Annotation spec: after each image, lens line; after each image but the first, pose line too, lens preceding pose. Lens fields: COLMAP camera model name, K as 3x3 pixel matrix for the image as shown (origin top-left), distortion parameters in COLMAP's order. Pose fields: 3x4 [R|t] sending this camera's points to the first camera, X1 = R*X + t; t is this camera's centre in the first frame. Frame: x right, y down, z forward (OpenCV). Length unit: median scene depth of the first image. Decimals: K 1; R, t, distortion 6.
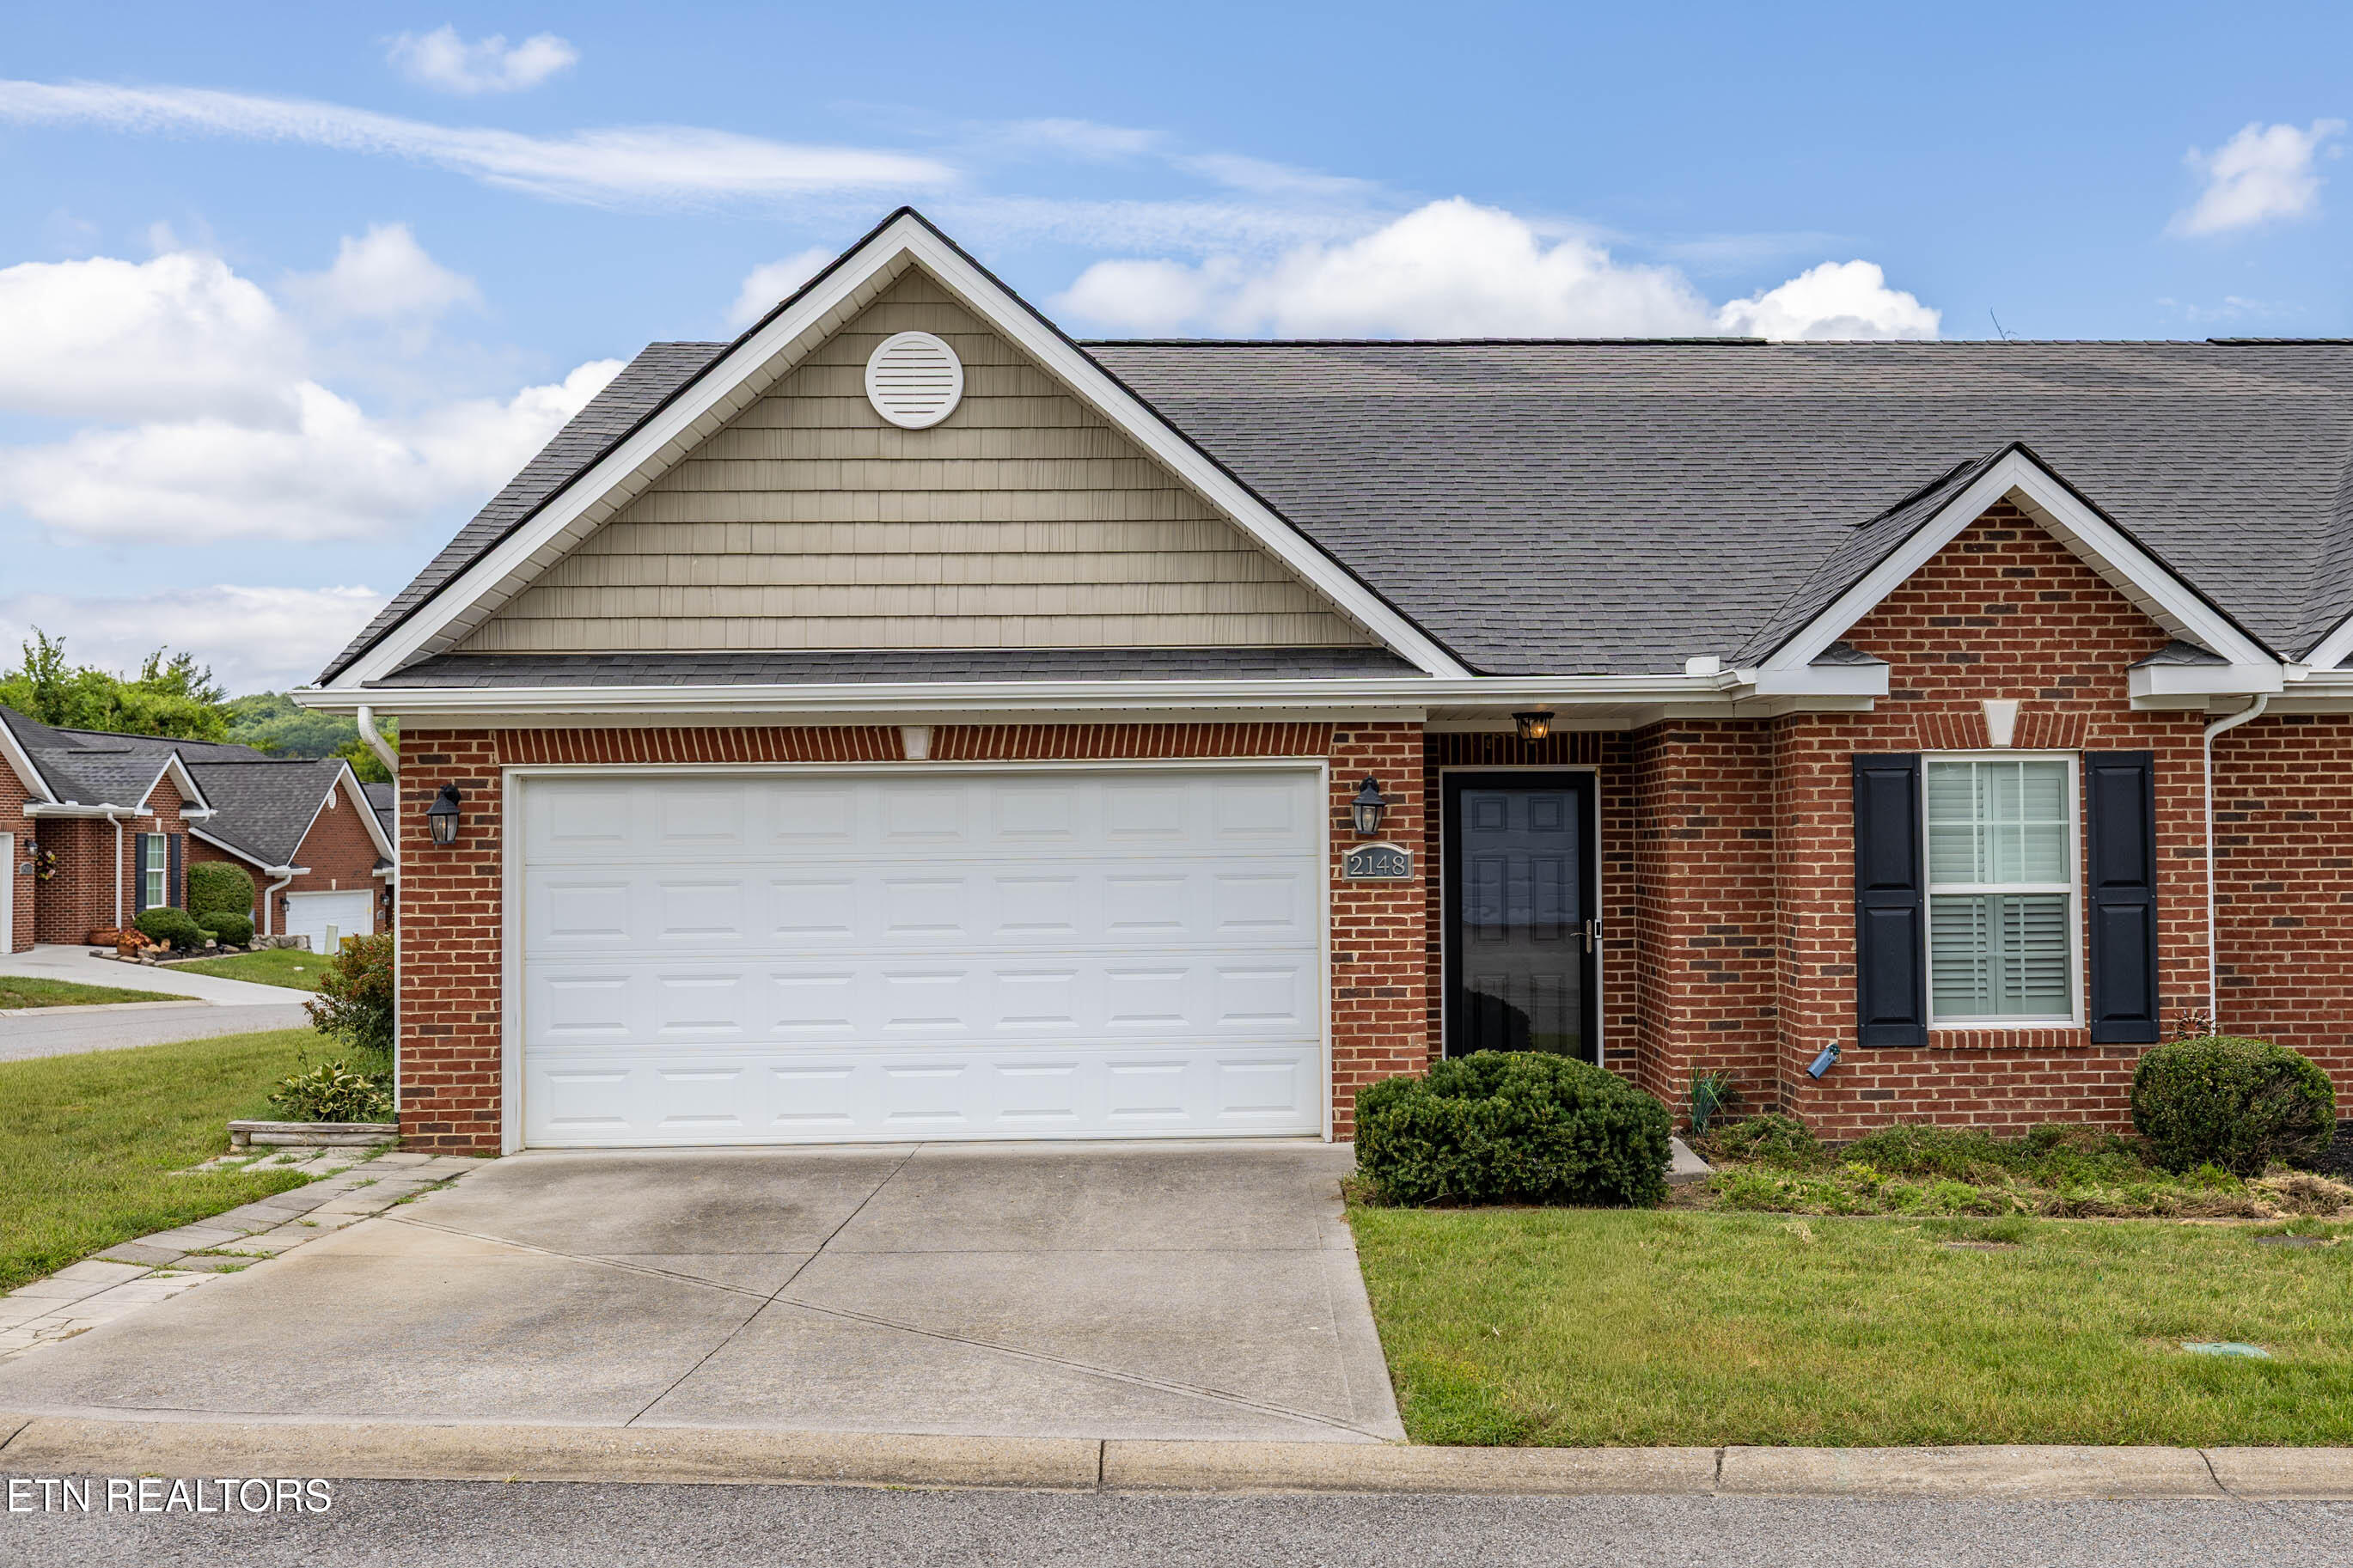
lens RADIAL K [[2317.7, 0, 1334.0], [0, 2317.7, 795.4], [0, 0, 1]] dist [0.002371, 0.005645]
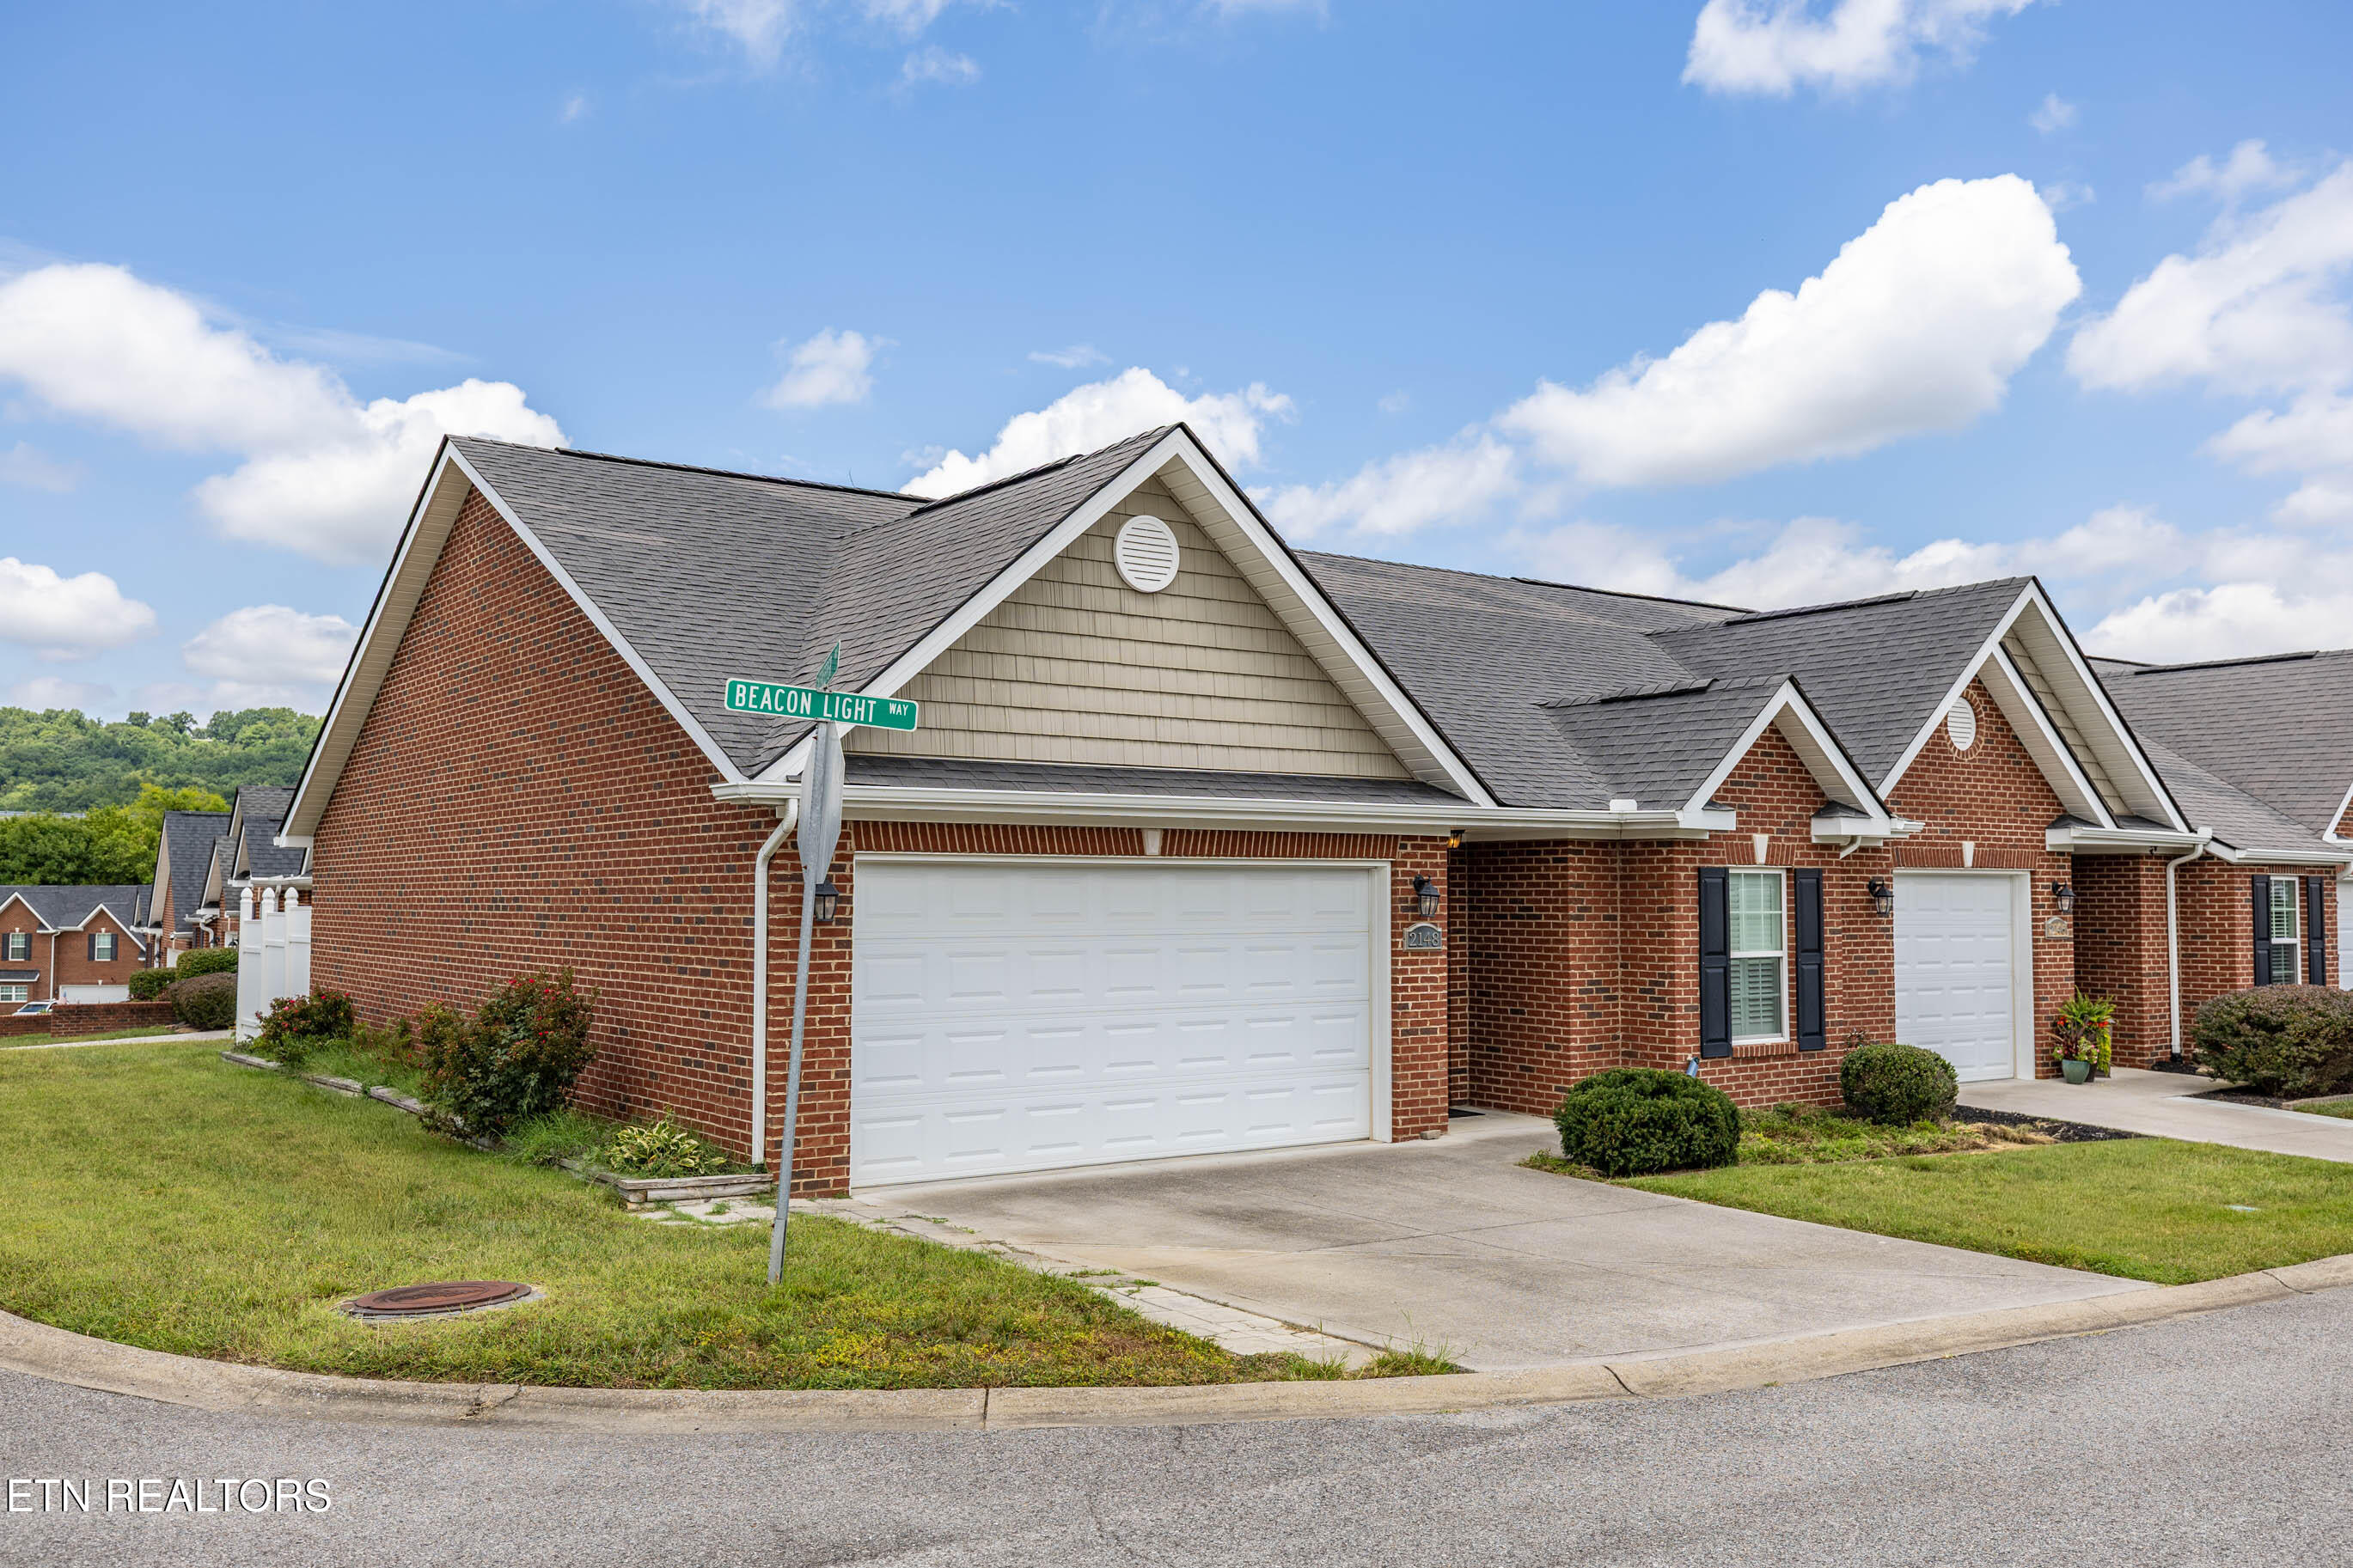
lens RADIAL K [[1979.6, 0, 1176.5], [0, 1979.6, 784.0], [0, 0, 1]] dist [-0.004830, 0.000480]
pose [[0.830141, 0.042930, 0.555898, -0.770656], [-0.023605, 0.998843, -0.041887, -0.009425], [-0.557054, 0.021650, 0.830194, 0.099767]]
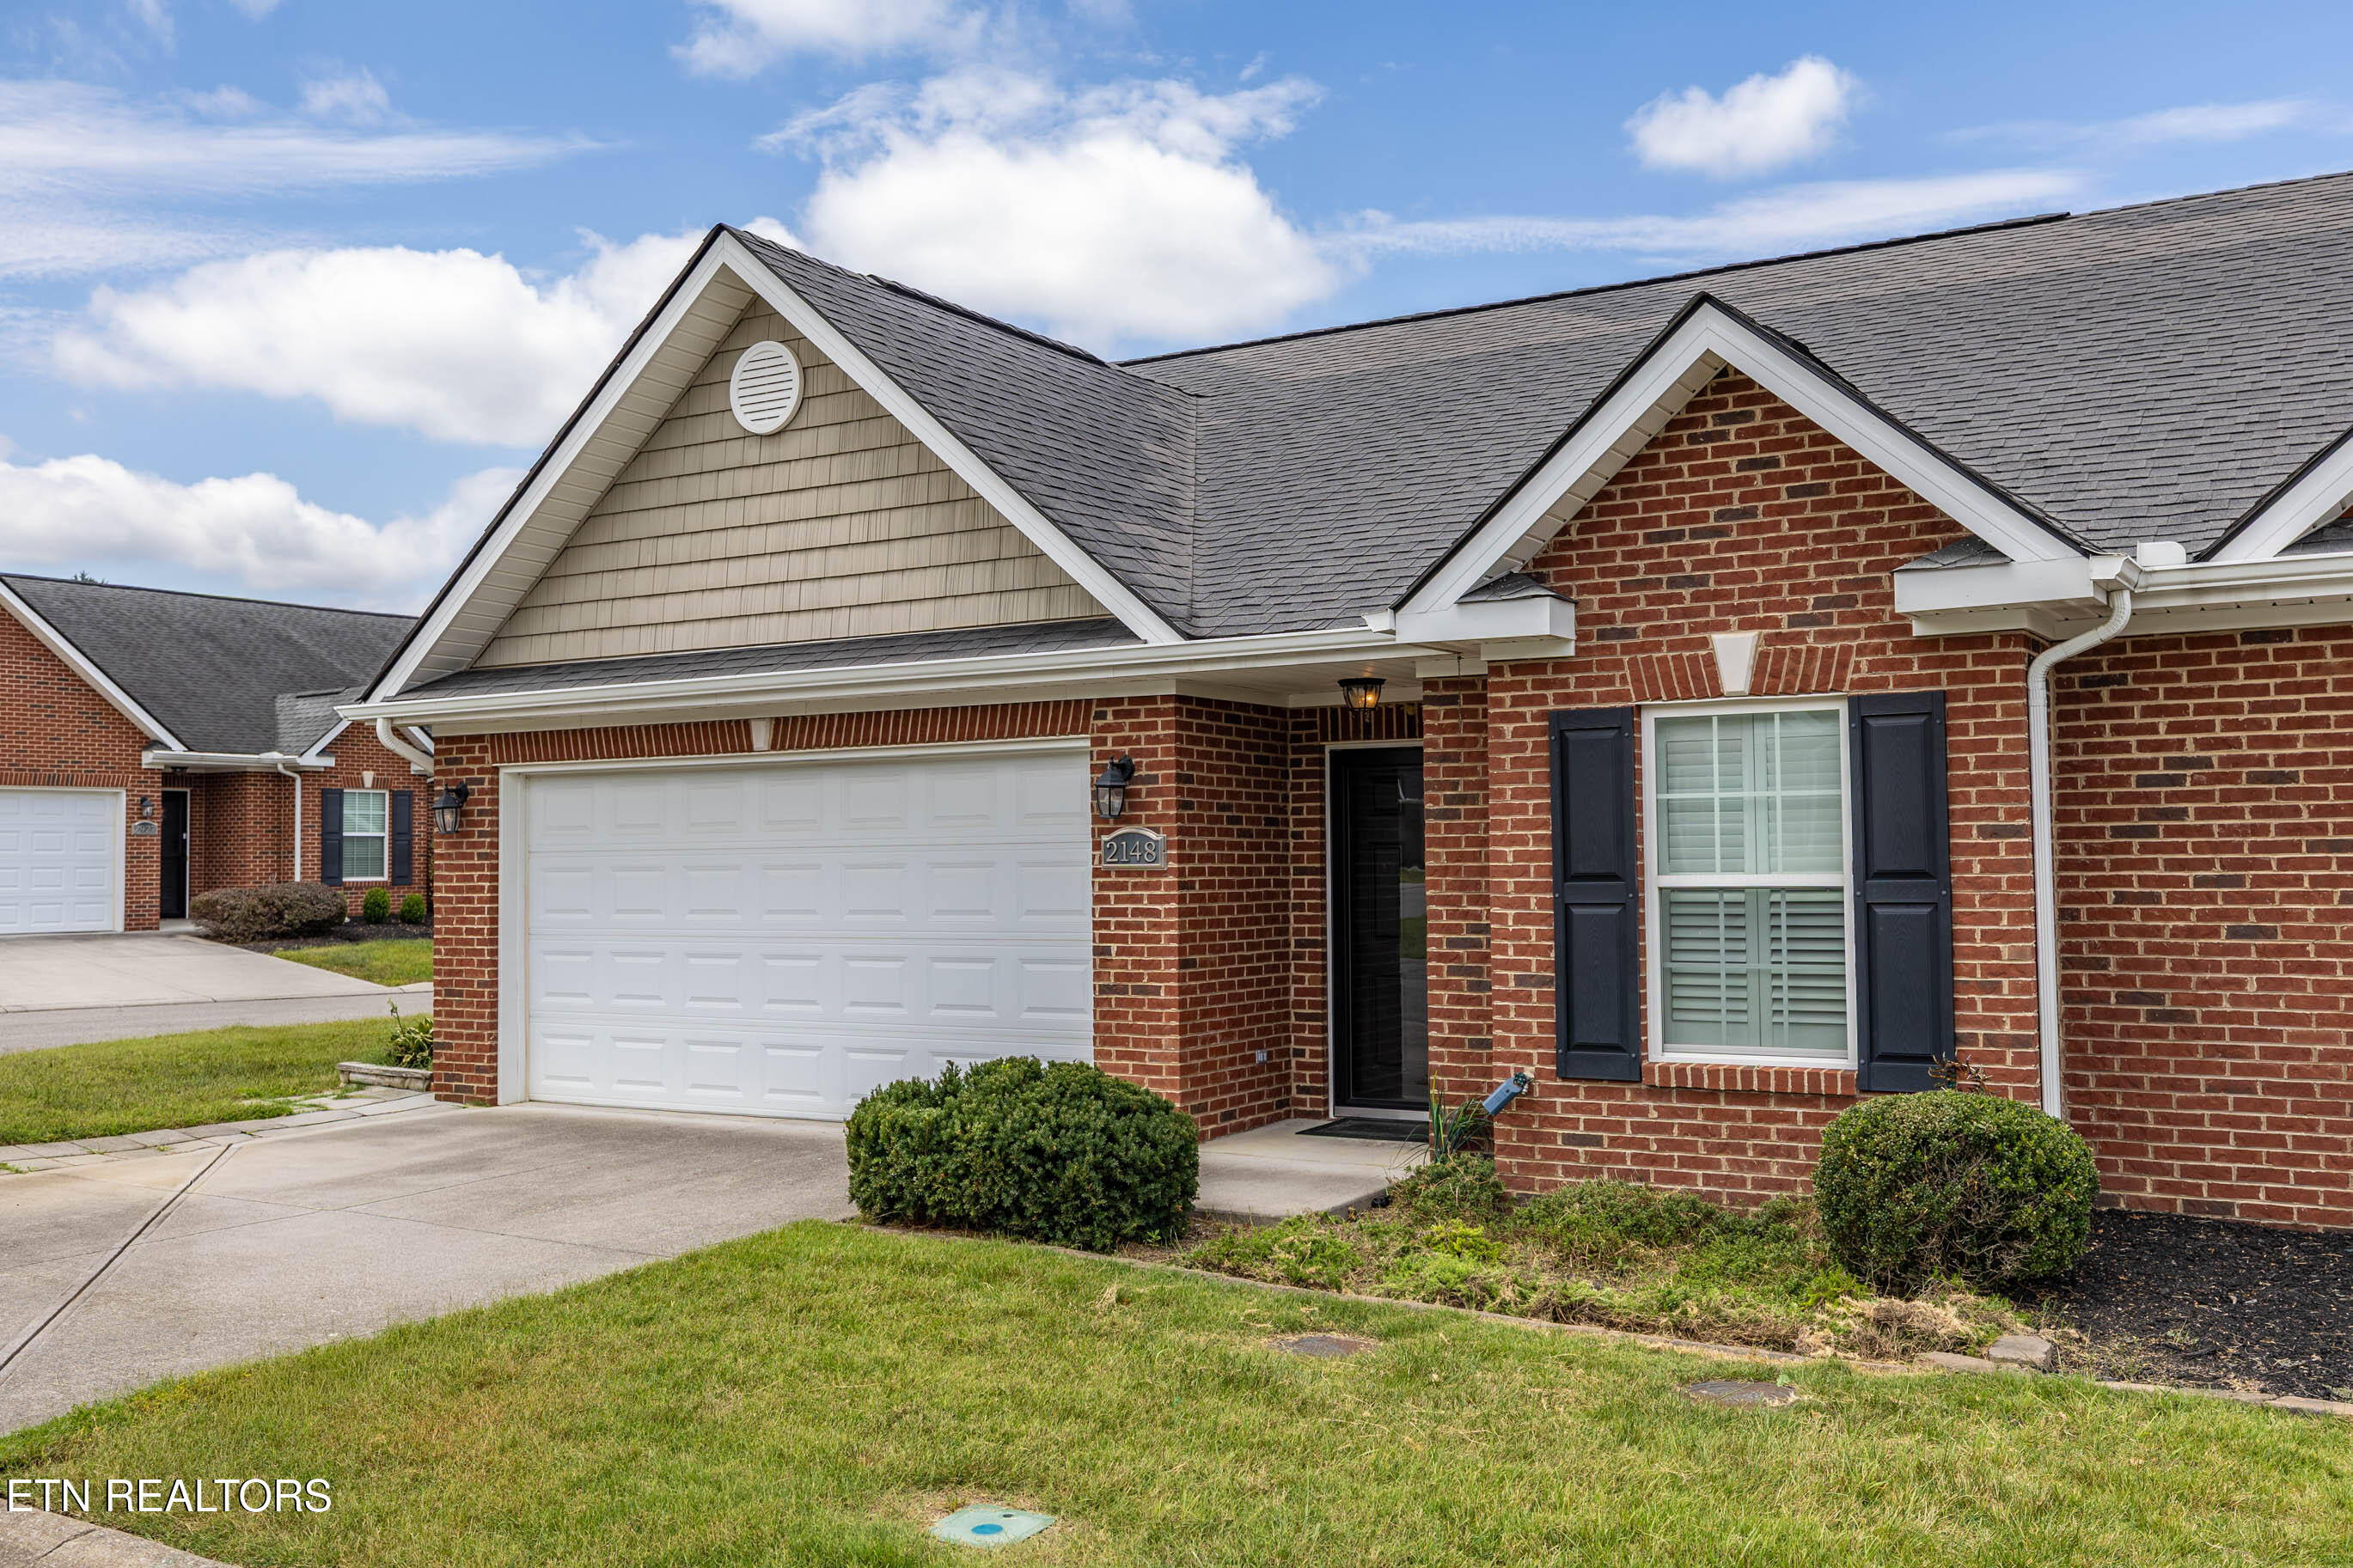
lens RADIAL K [[2128.3, 0, 1176.5], [0, 2128.3, 784.0], [0, 0, 1]] dist [-0.004490, 0.000768]
pose [[0.832643, -0.019187, -0.553478, 0.506587], [0.016121, 0.999816, -0.010408, 0.012446], [0.553576, -0.000257, 0.832799, 0.307106]]
